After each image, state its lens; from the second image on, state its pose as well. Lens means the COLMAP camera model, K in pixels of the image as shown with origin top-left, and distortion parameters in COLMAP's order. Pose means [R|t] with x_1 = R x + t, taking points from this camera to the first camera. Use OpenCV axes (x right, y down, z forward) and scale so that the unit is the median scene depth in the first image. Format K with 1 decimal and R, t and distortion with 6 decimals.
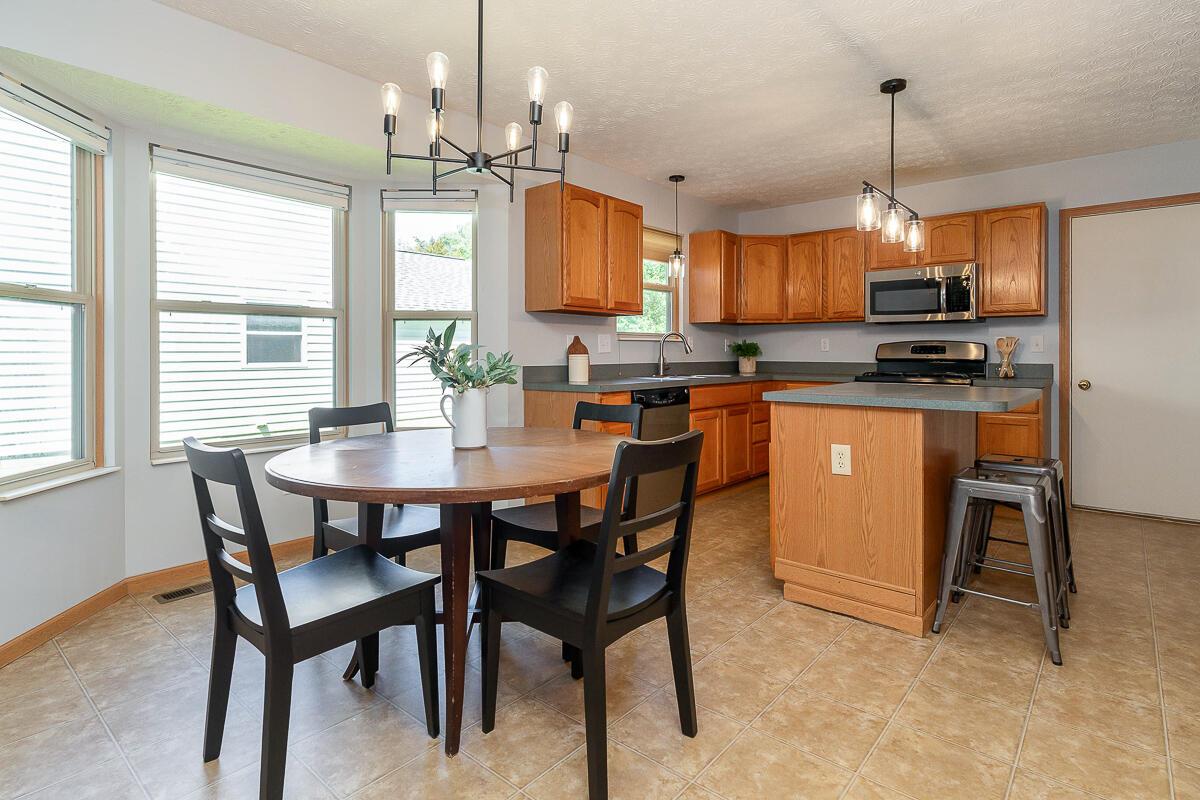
lens RADIAL K [[584.2, 0, 602.1], [0, 584.2, 351.5], [0, 0, 1]] dist [-0.012548, 0.011778]
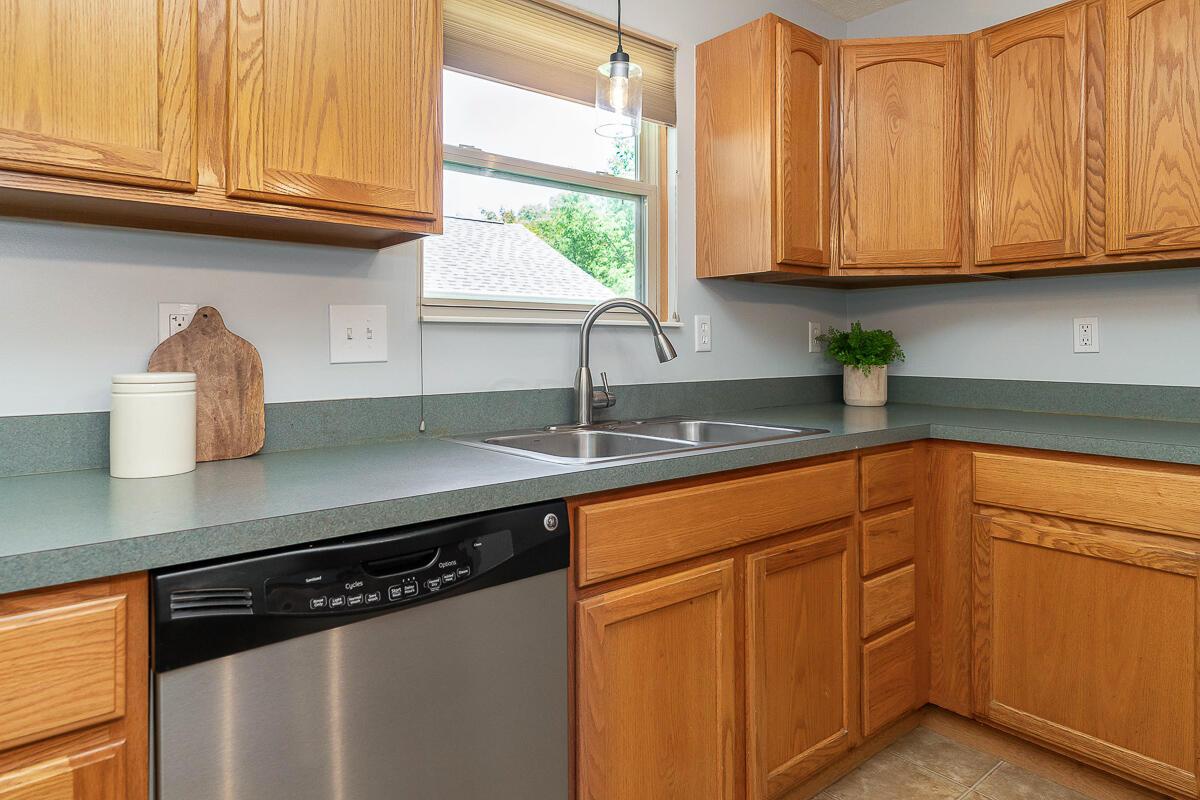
lens RADIAL K [[708.4, 0, 596.7], [0, 708.4, 345.6], [0, 0, 1]] dist [0.003892, 0.001267]
pose [[0.986096, -0.000622, -0.166177, 0.182206], [0.000898, 0.999998, 0.001582, -0.006577], [0.166175, -0.001709, 0.986095, 0.599905]]
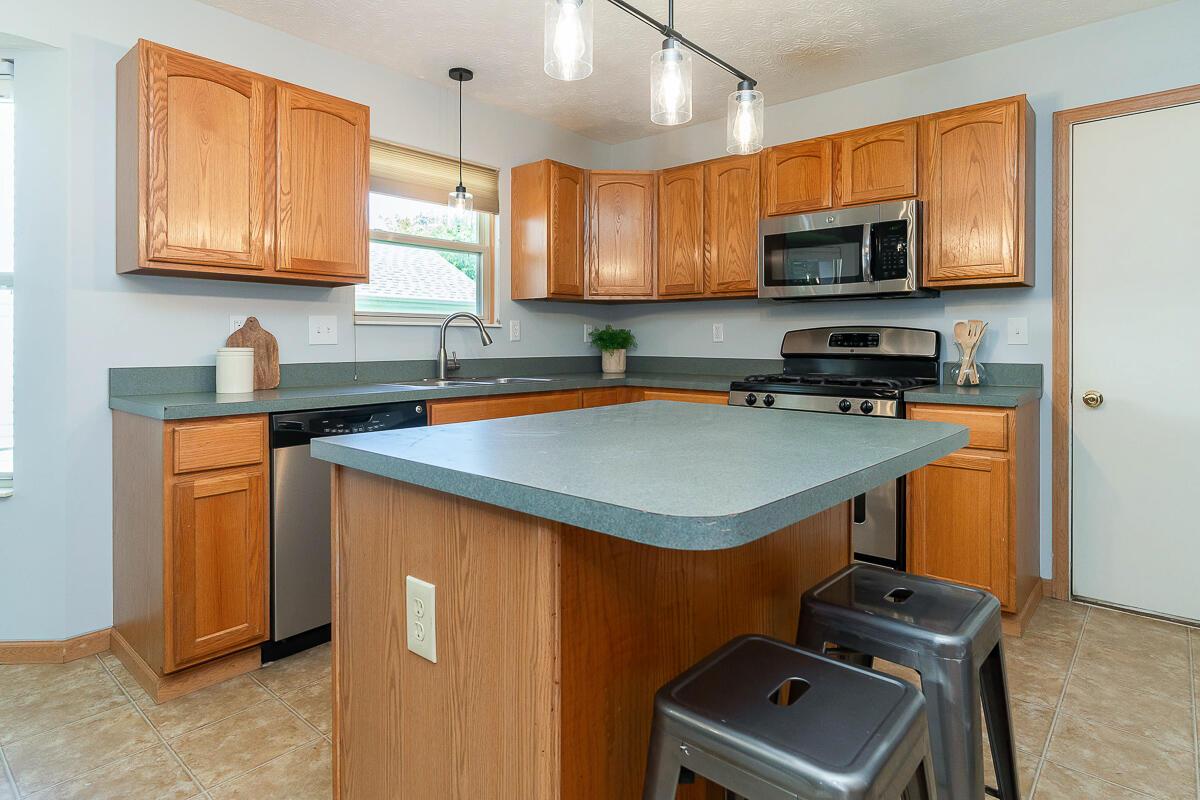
lens RADIAL K [[640.5, 0, 587.4], [0, 640.5, 338.5], [0, 0, 1]] dist [0.001693, -0.000653]
pose [[0.999950, 0.001810, -0.009823, 0.275606], [-0.001834, 0.999995, -0.002439, -0.002571], [0.009819, 0.002457, 0.999949, 0.293059]]
